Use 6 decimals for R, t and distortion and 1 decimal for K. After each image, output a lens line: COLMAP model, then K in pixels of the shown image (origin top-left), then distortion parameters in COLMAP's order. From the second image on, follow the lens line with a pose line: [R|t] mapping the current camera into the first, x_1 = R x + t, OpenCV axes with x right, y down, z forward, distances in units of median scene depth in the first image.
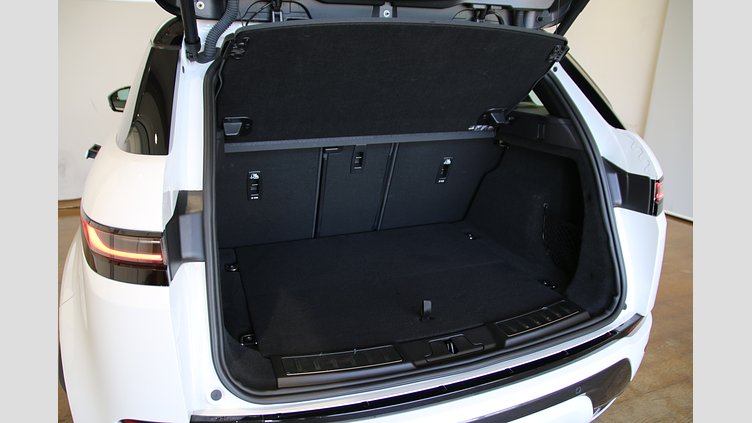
lens RADIAL K [[487.9, 0, 371.2], [0, 487.9, 221.1], [0, 0, 1]] dist [-0.138359, 0.100328]
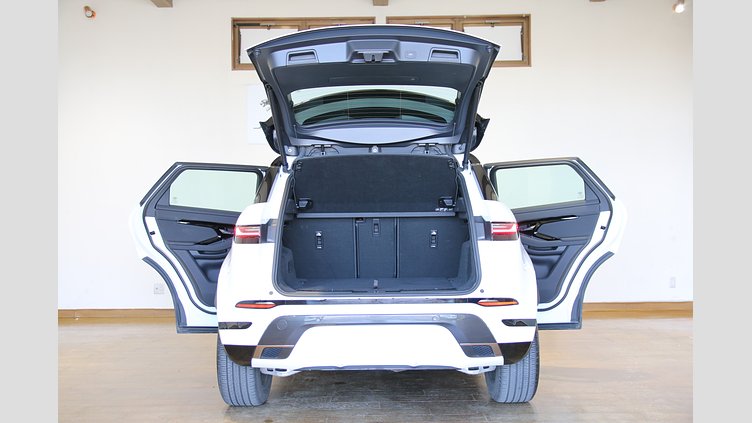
lens RADIAL K [[770.9, 0, 376.0], [0, 770.9, 211.5], [0, 0, 1]] dist [-0.000280, -0.000361]
pose [[0.936740, -0.013140, -0.349780, 1.216339], [-0.097365, 0.950075, -0.296443, 0.824986], [0.336212, 0.311746, 0.888693, -1.931196]]
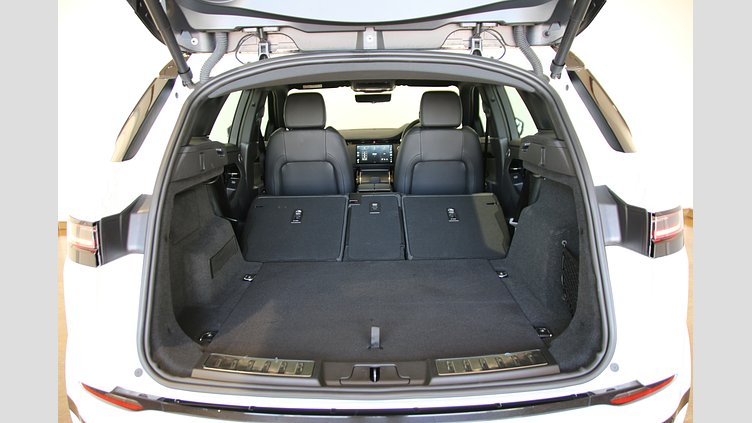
lens RADIAL K [[487.9, 0, 371.2], [0, 487.9, 221.1], [0, 0, 1]] dist [-0.138359, 0.100328]
pose [[0.936021, 0.061352, -0.346557, 0.411258], [-0.090637, 0.993496, -0.068920, 0.024386], [0.340074, 0.095922, 0.935494, 0.076259]]
